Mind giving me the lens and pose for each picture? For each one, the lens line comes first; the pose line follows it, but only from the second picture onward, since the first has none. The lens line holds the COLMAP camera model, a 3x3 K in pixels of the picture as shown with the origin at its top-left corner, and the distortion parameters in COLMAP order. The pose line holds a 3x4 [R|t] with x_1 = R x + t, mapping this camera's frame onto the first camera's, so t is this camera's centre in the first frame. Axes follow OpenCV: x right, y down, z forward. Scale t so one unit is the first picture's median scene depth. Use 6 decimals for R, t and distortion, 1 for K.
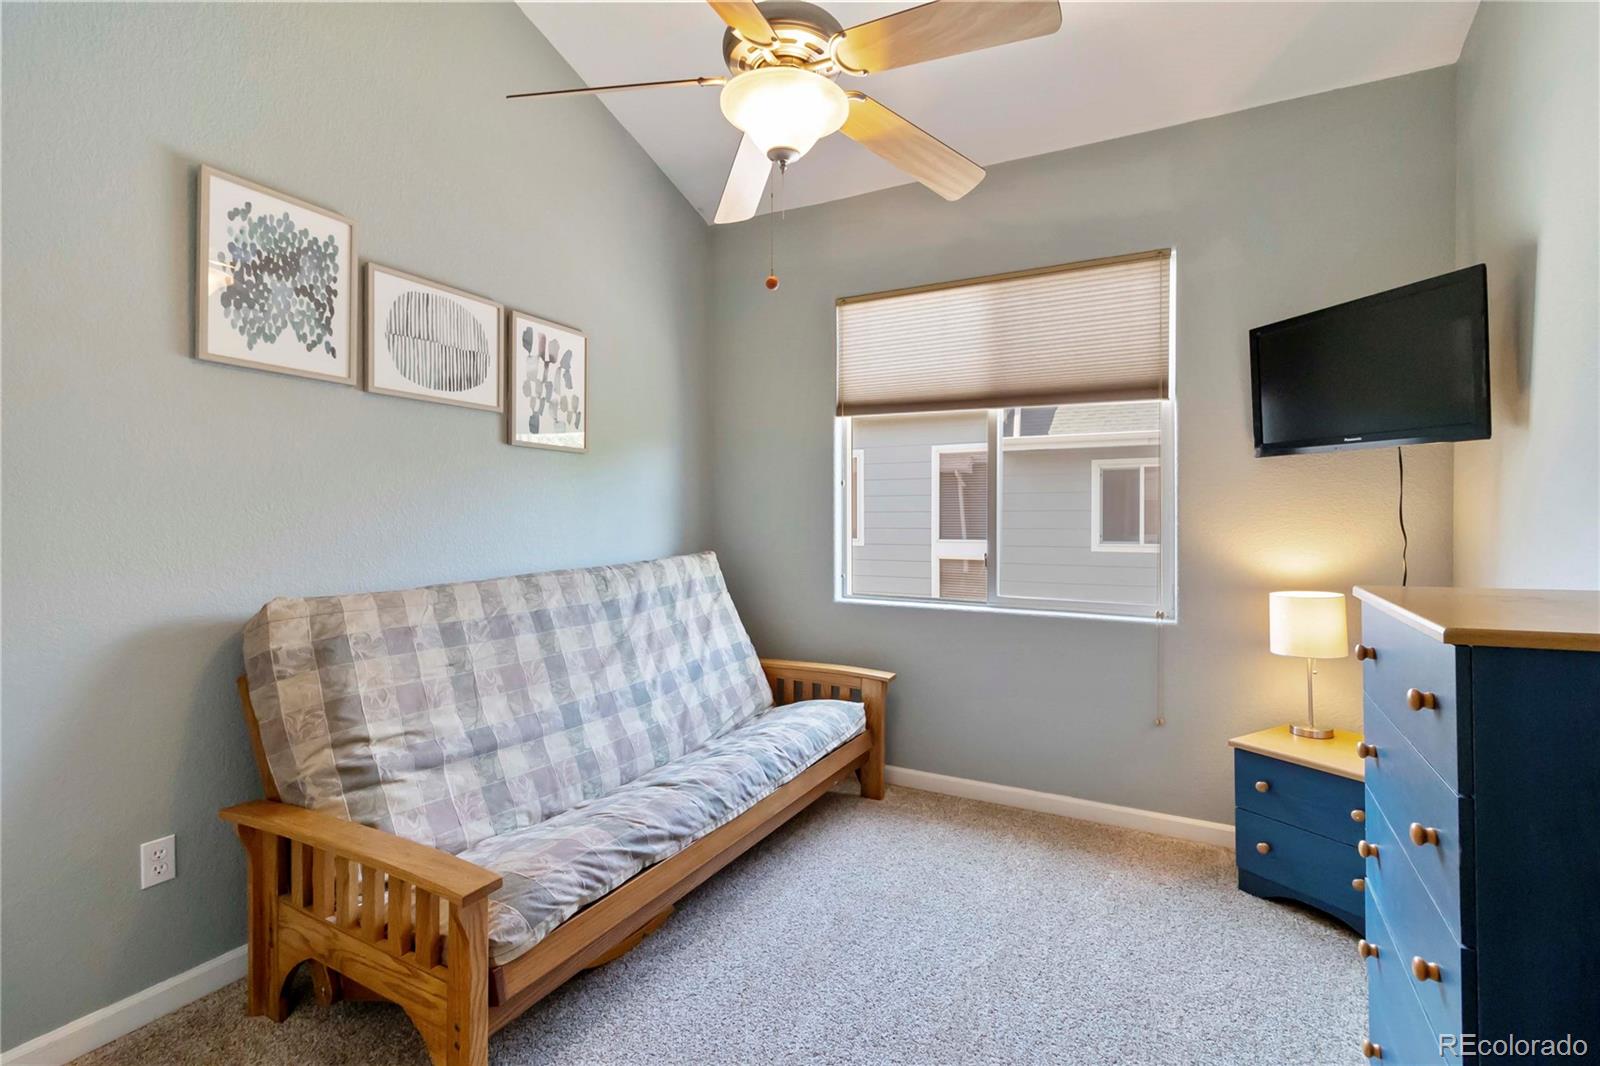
lens RADIAL K [[737.1, 0, 805.8], [0, 737.1, 525.3], [0, 0, 1]] dist [0.002660, 0.000265]
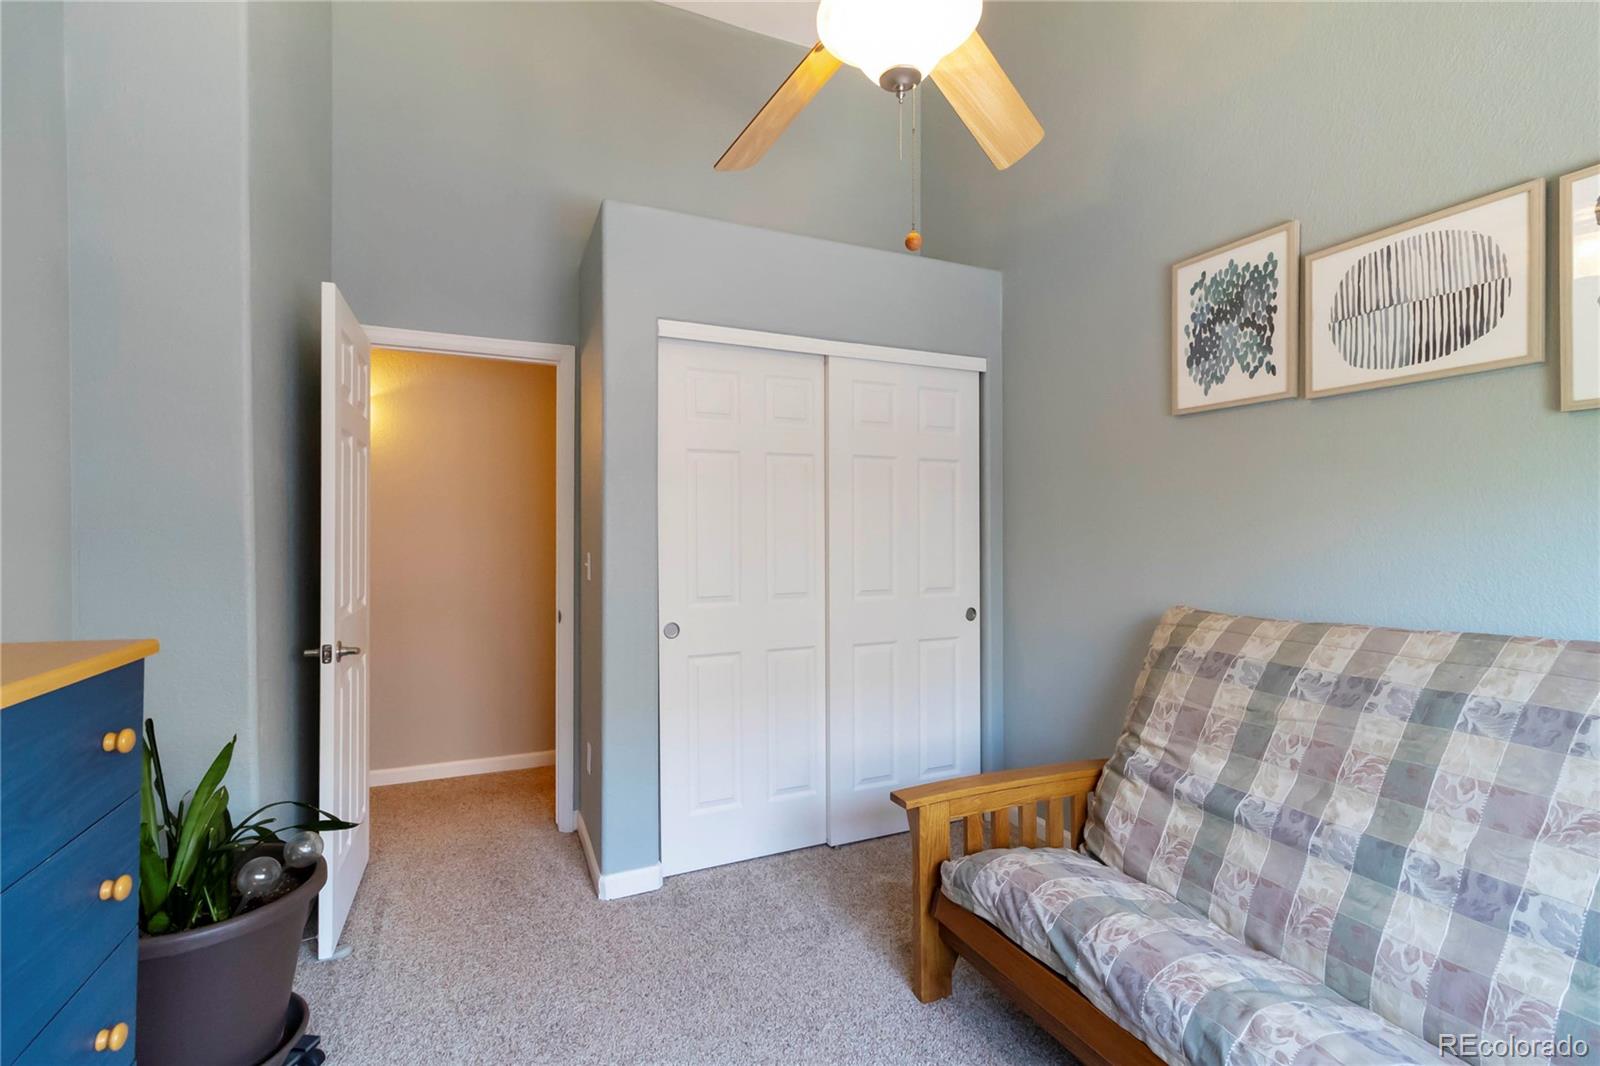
lens RADIAL K [[737.1, 0, 805.8], [0, 737.1, 525.3], [0, 0, 1]] dist [0.002660, 0.000265]
pose [[-0.613495, -0.003373, -0.789692, 0.537405], [0.001186, 0.999986, -0.005192, -0.024036], [0.789698, -0.004122, -0.613482, 1.151178]]
